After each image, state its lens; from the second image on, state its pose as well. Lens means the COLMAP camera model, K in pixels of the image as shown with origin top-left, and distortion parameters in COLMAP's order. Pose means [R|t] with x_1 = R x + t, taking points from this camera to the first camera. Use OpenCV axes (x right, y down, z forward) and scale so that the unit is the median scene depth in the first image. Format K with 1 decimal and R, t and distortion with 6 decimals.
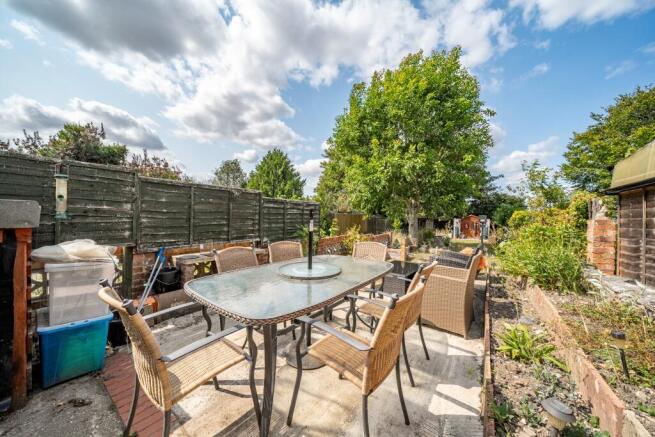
lens RADIAL K [[227.2, 0, 325.0], [0, 227.2, 217.1], [0, 0, 1]] dist [-0.017639, 0.000150]
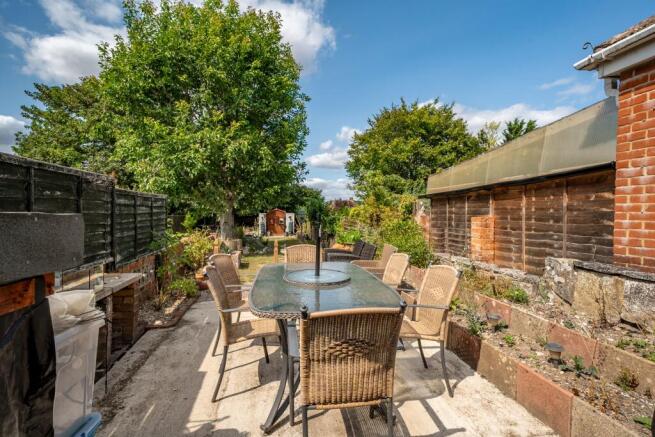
lens RADIAL K [[310.0, 0, 330.8], [0, 310.0, 217.9], [0, 0, 1]] dist [0.015797, -0.000756]
pose [[0.703553, -0.025509, 0.710184, -0.153058], [0.009509, 0.999604, 0.026485, -0.008359], [-0.710579, -0.011880, 0.703517, 0.006204]]
